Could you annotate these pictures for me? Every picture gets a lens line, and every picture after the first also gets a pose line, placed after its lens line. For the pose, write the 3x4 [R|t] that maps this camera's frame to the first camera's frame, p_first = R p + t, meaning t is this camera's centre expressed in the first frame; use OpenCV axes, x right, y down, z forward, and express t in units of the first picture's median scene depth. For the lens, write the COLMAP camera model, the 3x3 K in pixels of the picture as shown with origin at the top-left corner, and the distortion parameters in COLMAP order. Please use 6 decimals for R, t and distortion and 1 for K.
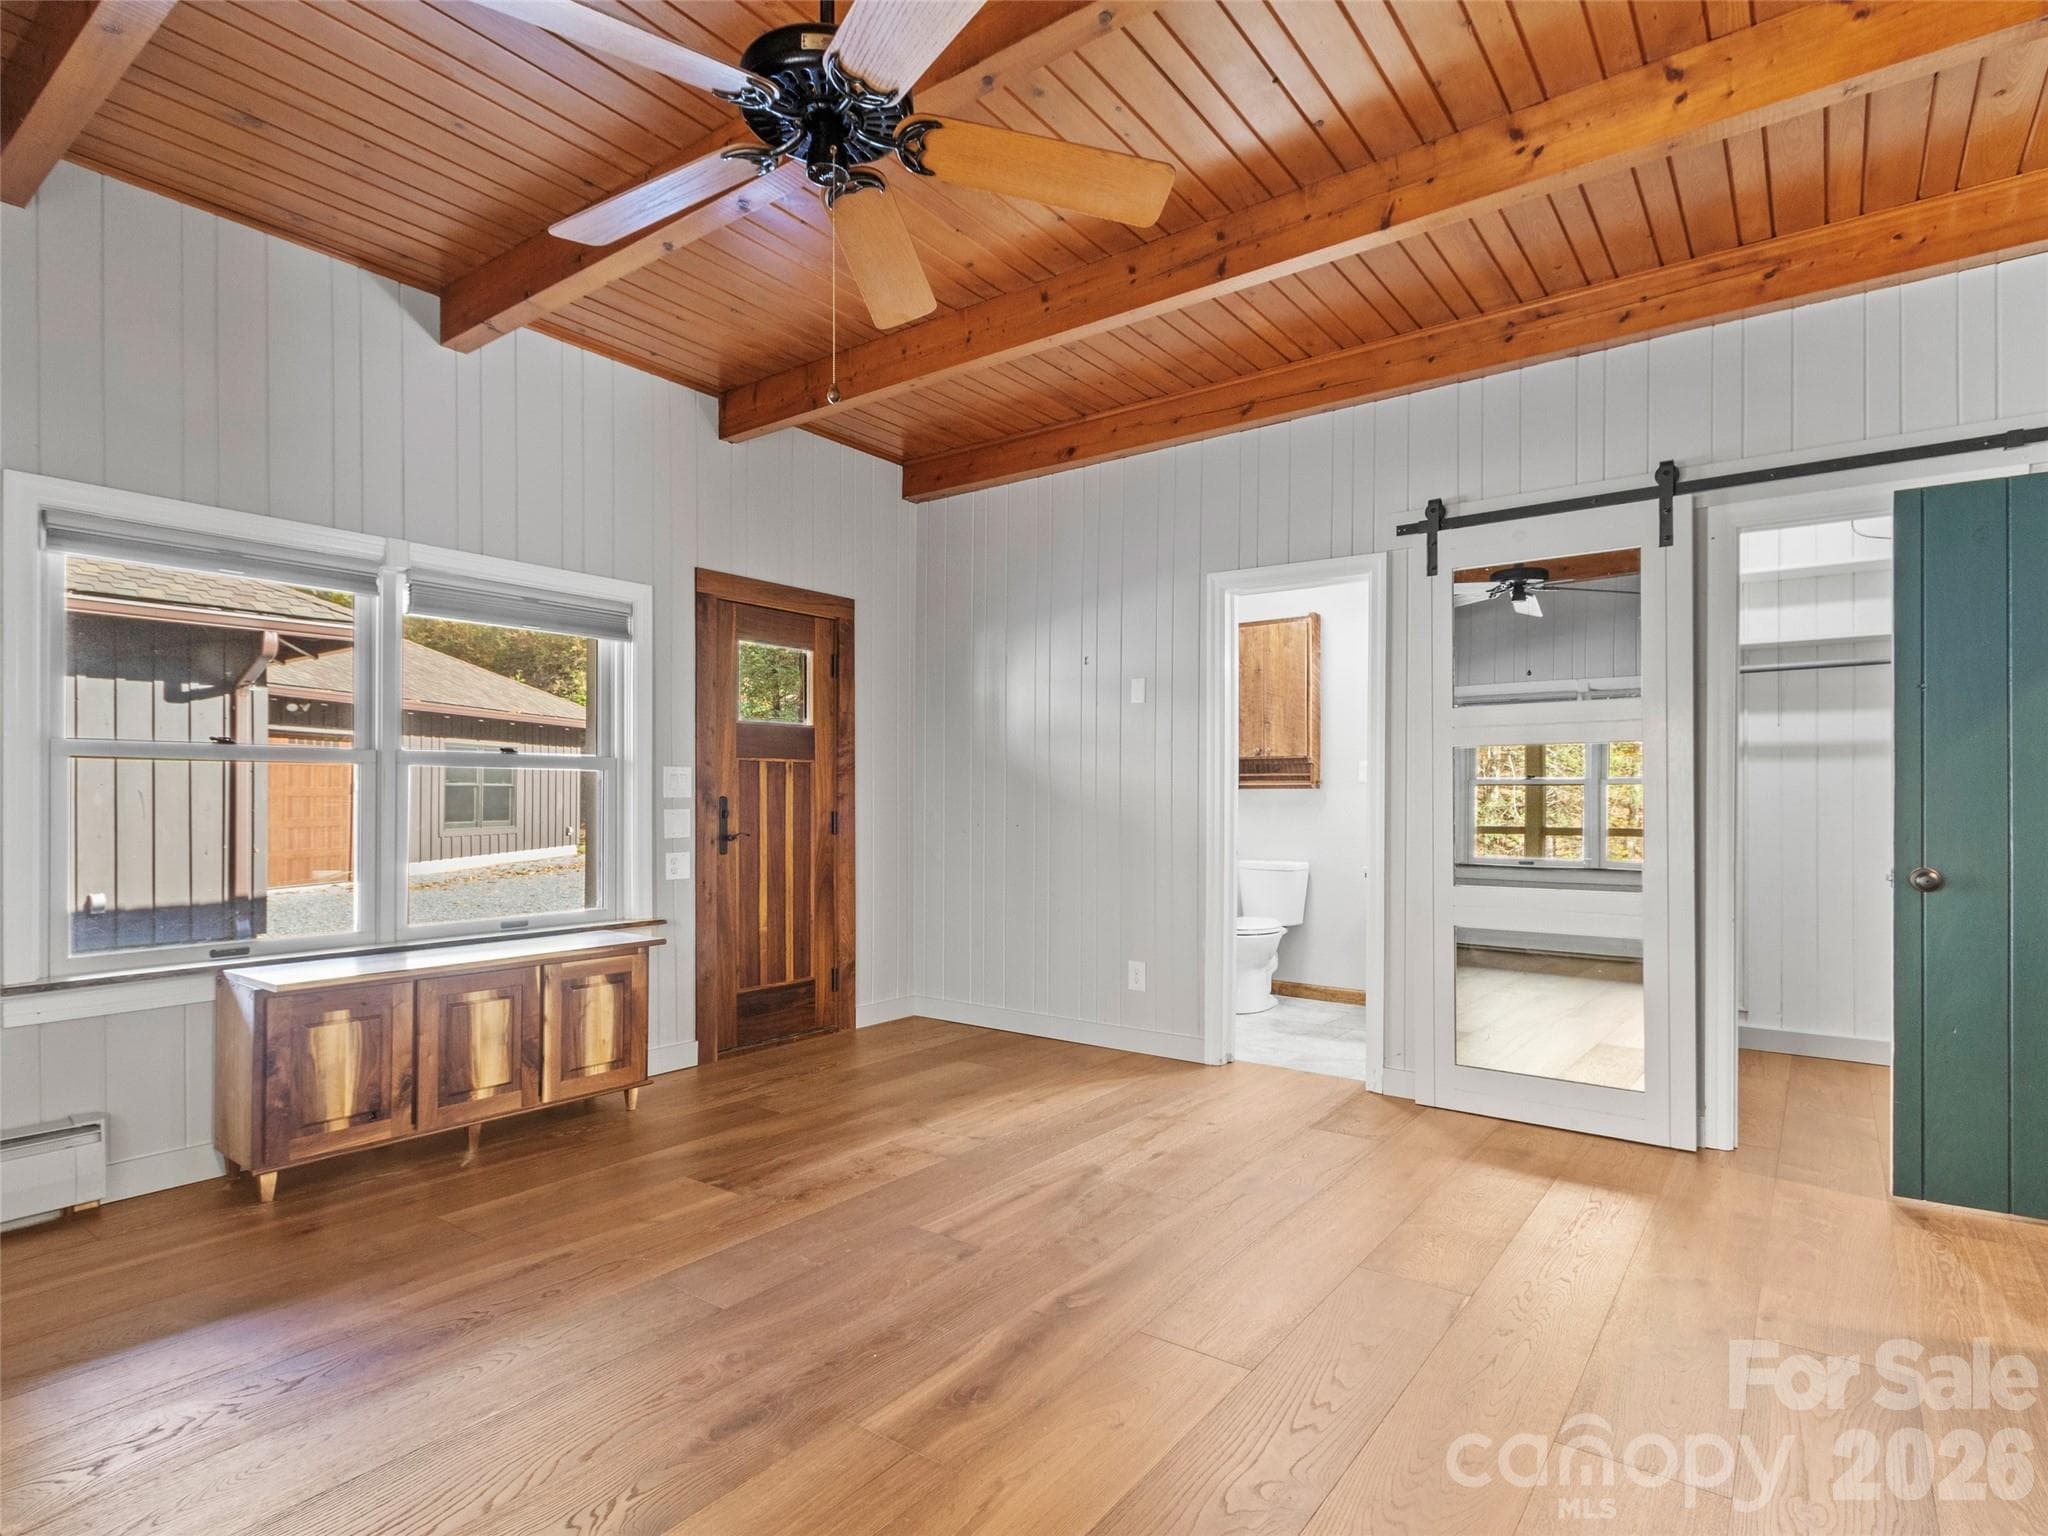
lens RADIAL K [[1074.3, 0, 1024.0], [0, 1074.3, 768.0], [0, 0, 1]] dist [-0.000831, -0.000147]
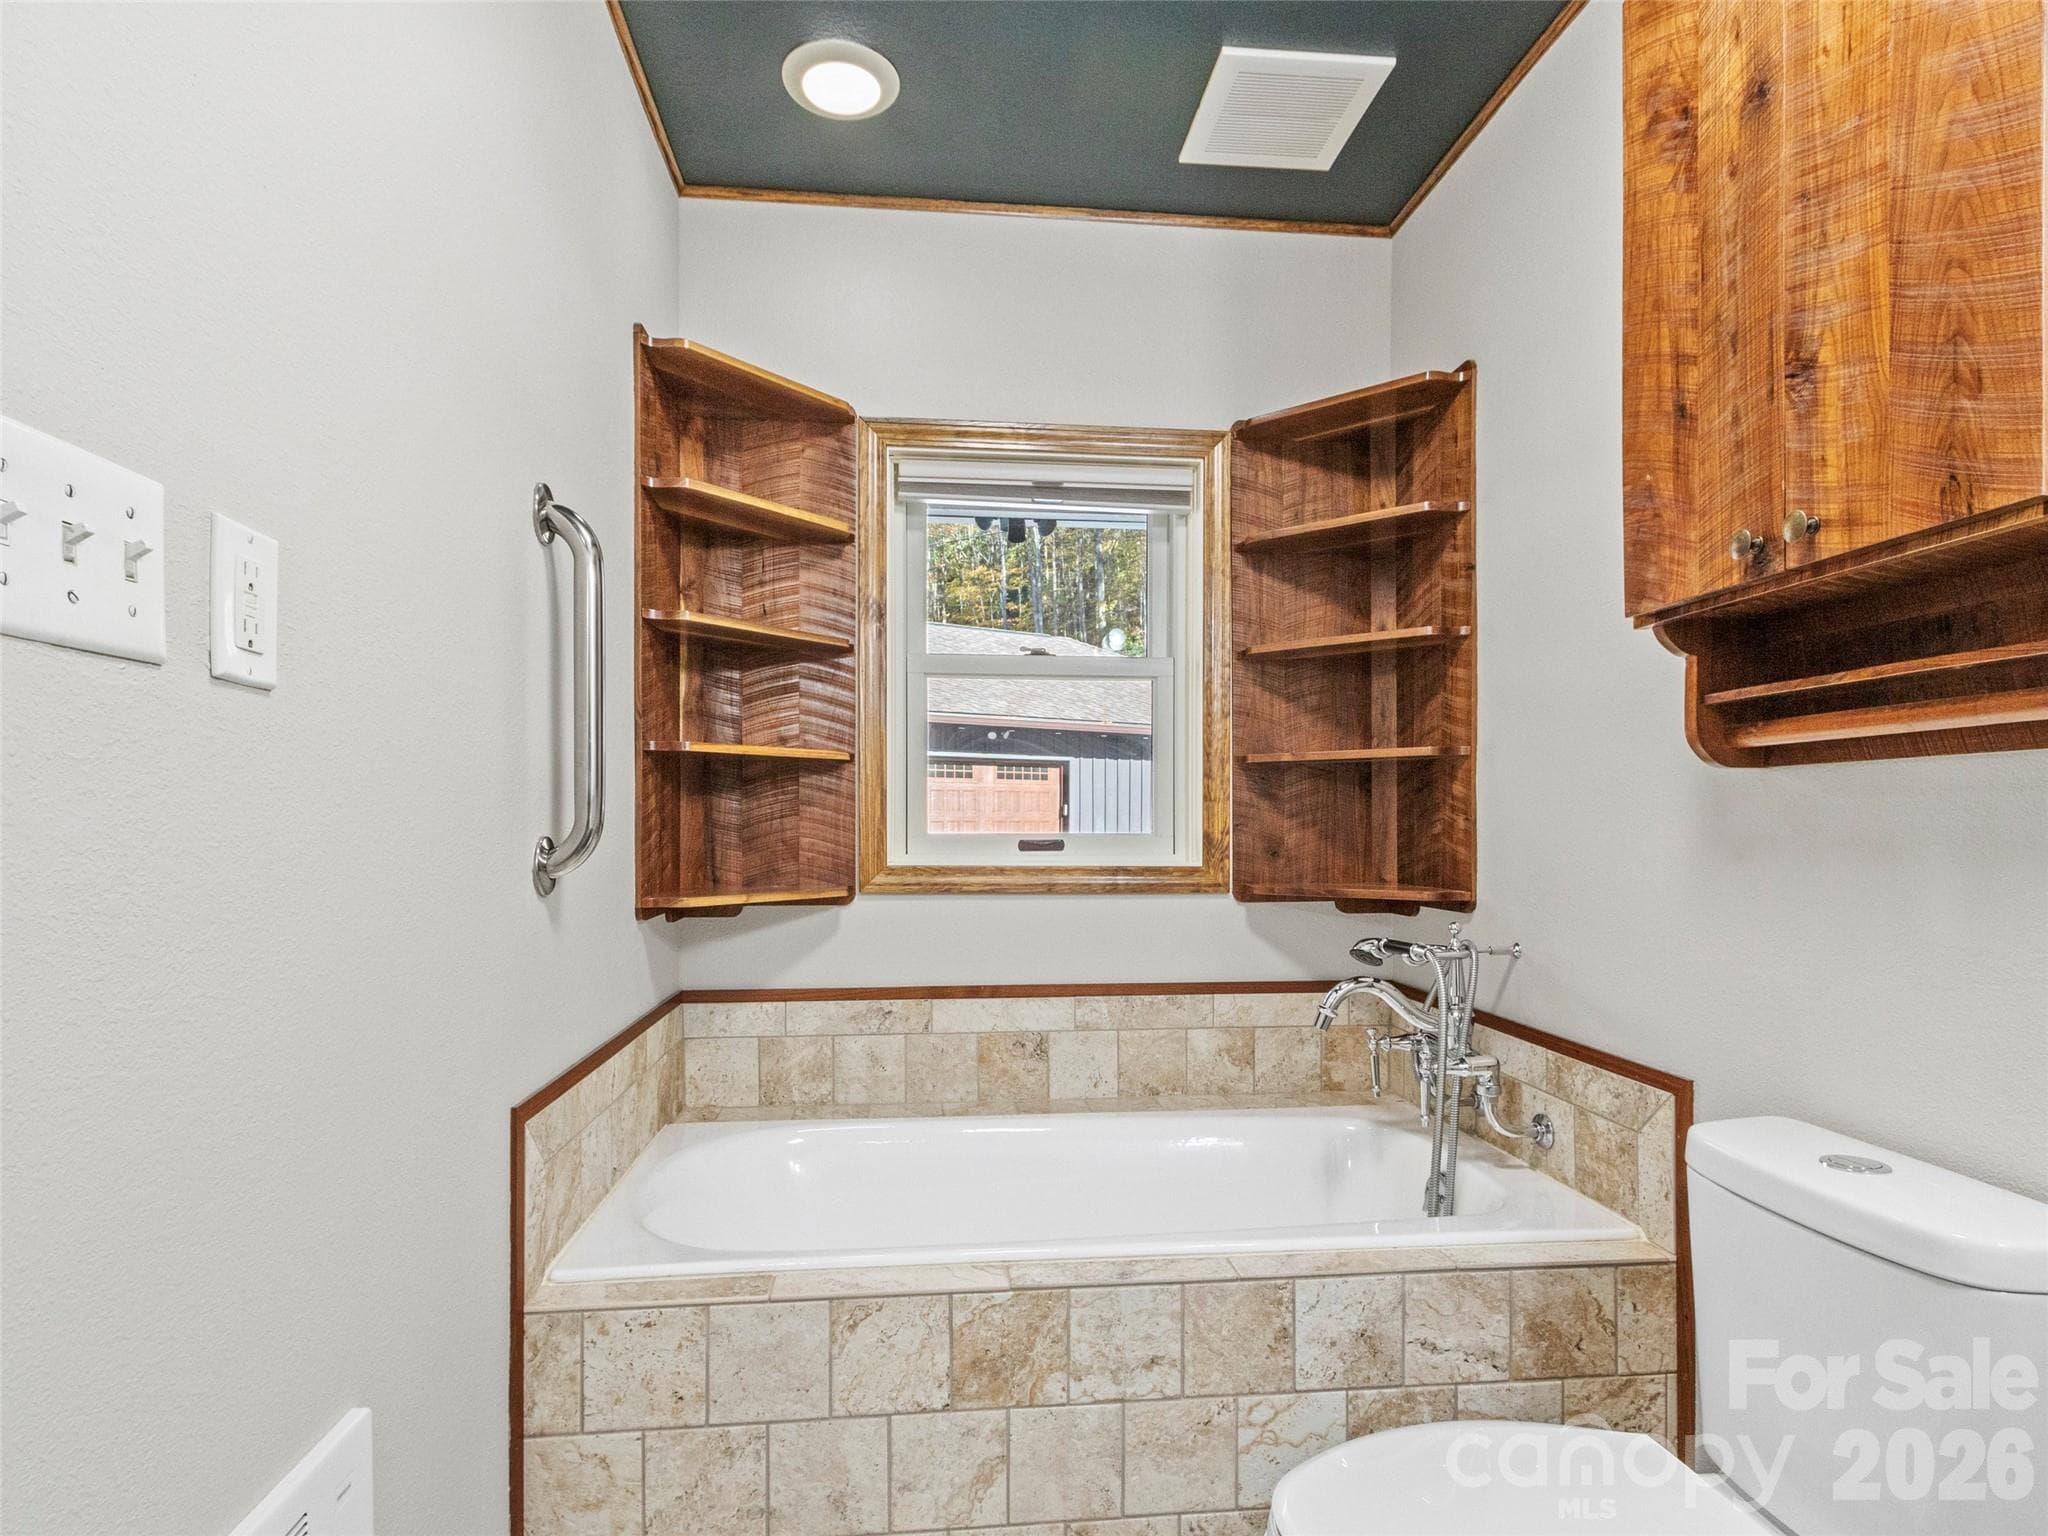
lens RADIAL K [[1074.3, 0, 1024.0], [0, 1074.3, 768.0], [0, 0, 1]] dist [-0.000831, -0.000147]
pose [[0.674306, -0.041836, -0.737266, 0.128329], [0.026168, 0.999121, -0.032761, 0.011810], [0.737989, 0.002798, 0.674807, 0.380815]]
